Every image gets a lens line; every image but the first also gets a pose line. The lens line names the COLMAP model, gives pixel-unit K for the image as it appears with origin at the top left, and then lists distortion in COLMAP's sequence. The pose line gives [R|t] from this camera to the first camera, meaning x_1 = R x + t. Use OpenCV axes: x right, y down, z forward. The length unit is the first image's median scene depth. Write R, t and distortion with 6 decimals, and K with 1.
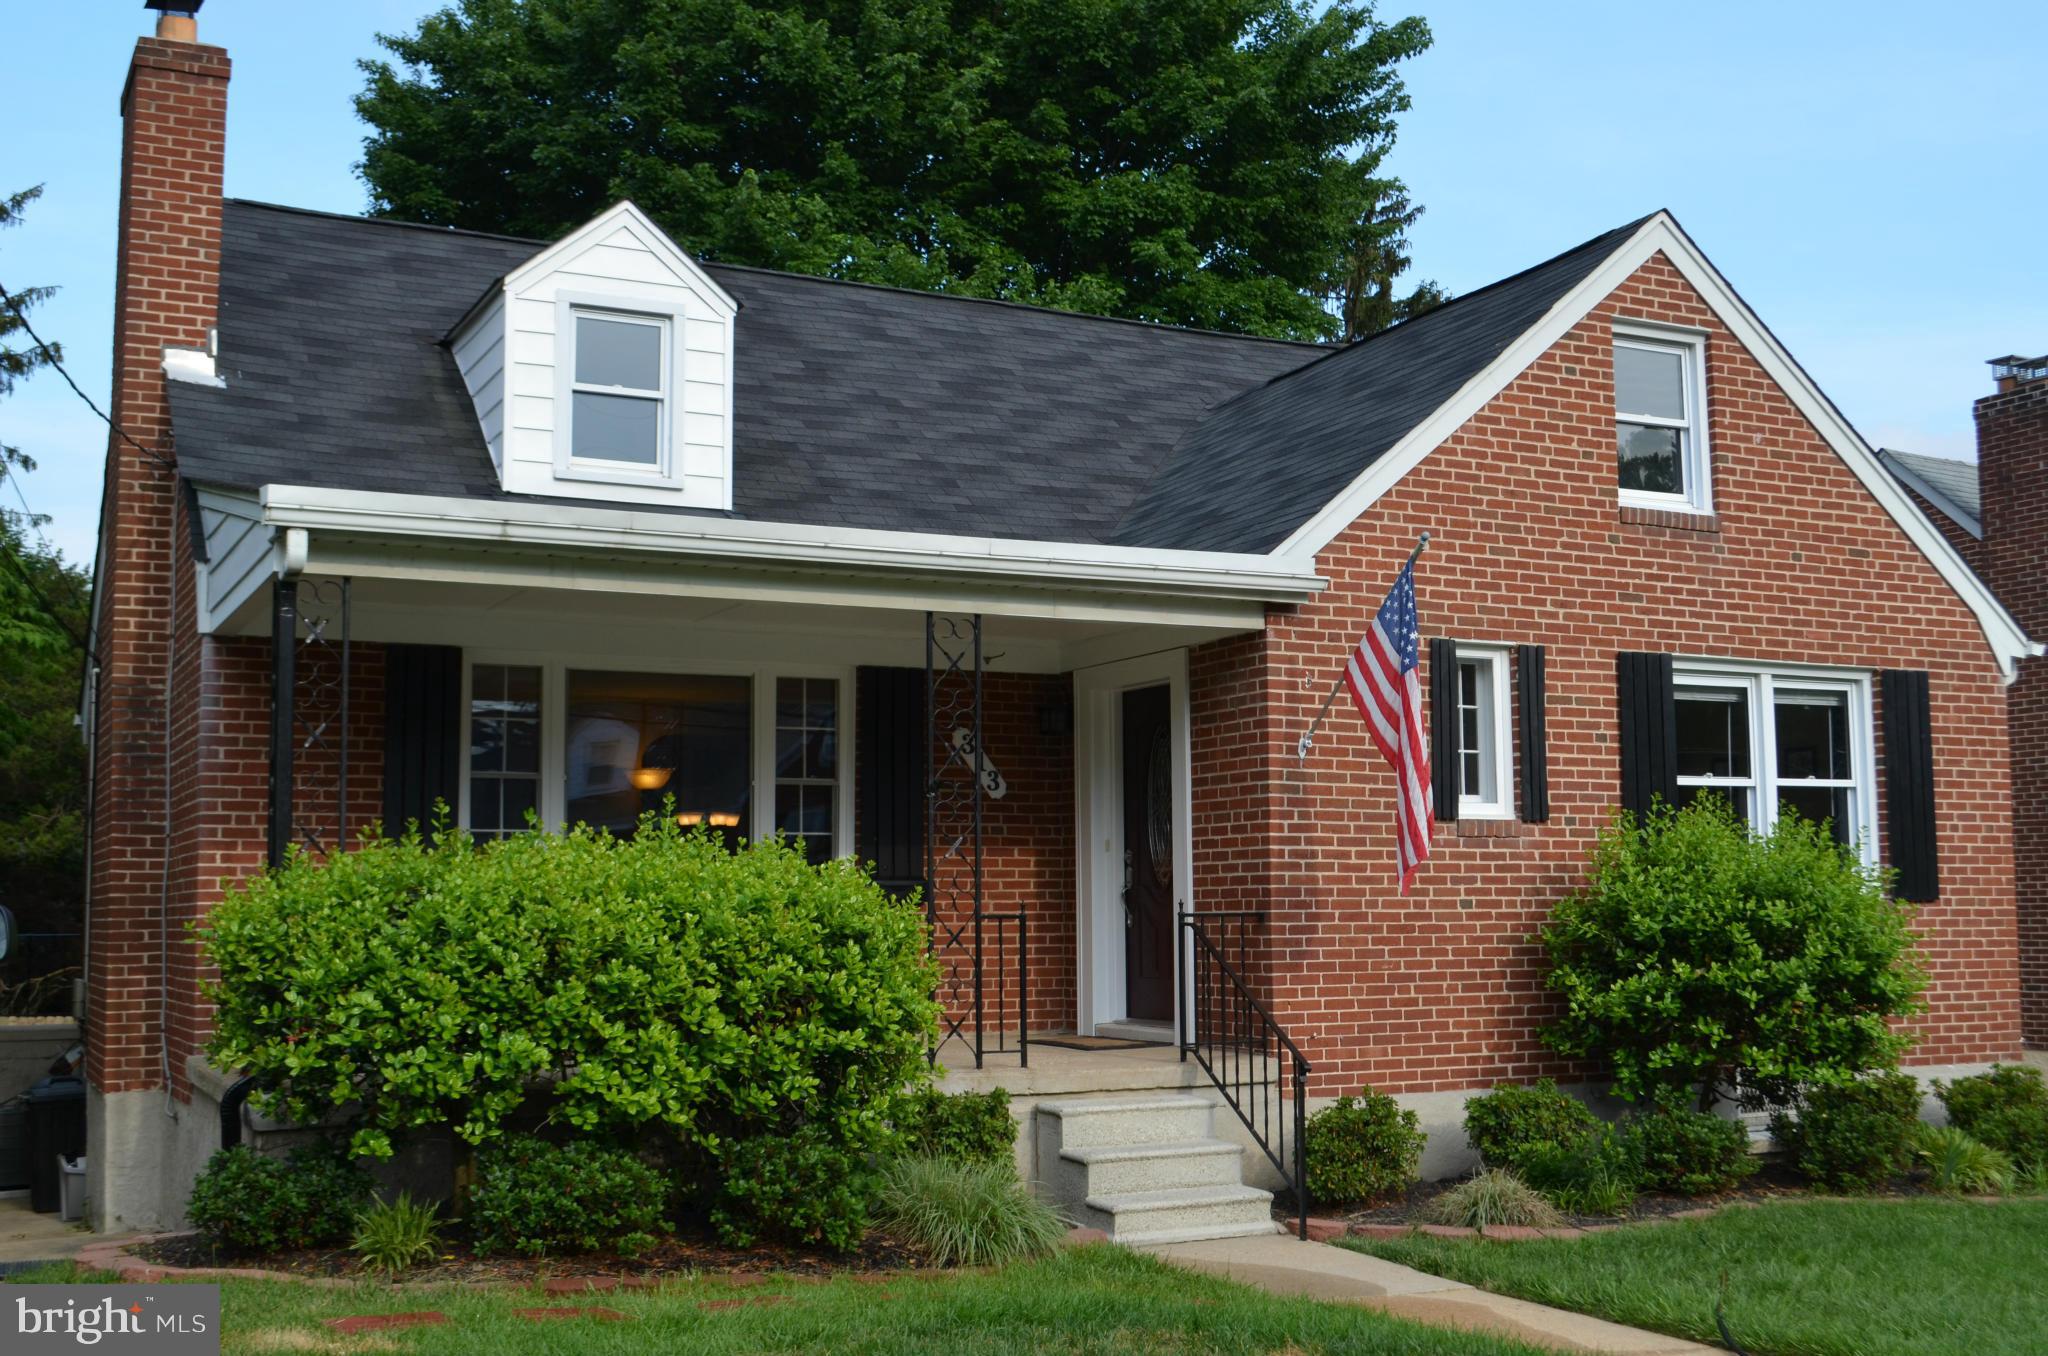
lens RADIAL K [[2124.8, 0, 1022.3], [0, 2124.8, 656.9], [0, 0, 1]] dist [-0.047409, 0.000381]
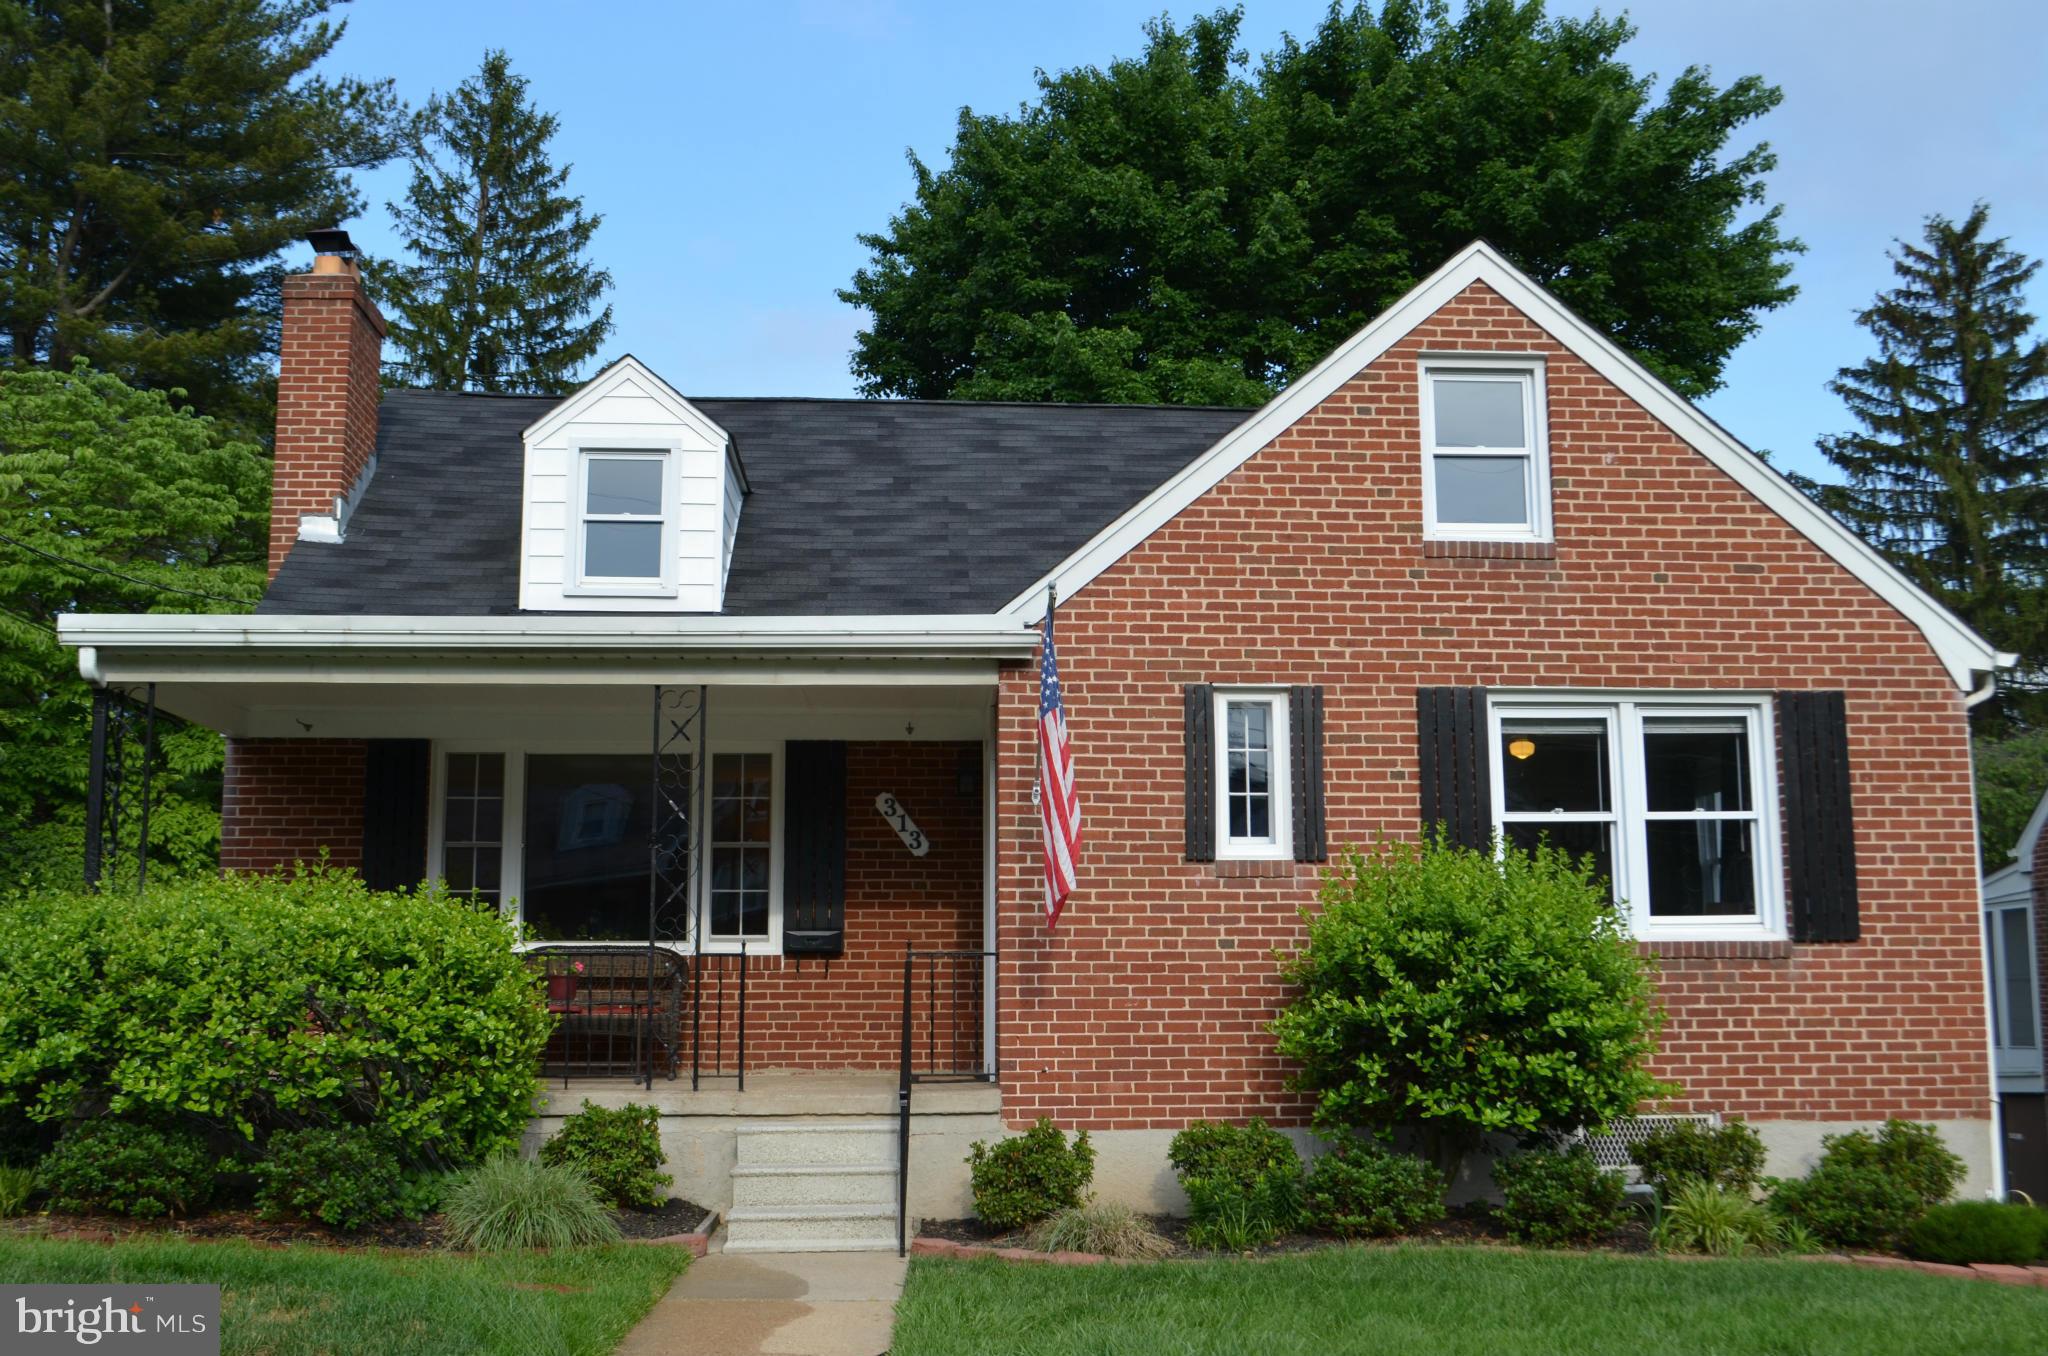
lens RADIAL K [[1953.6, 0, 1056.0], [0, 1953.6, 678.4], [0, 0, 1]] dist [-0.055901, 0.006022]
pose [[0.928502, -0.060652, -0.366341, 0.460127], [0.044325, 0.997620, -0.052825, 0.033953], [0.368673, 0.032810, 0.928980, 0.094649]]
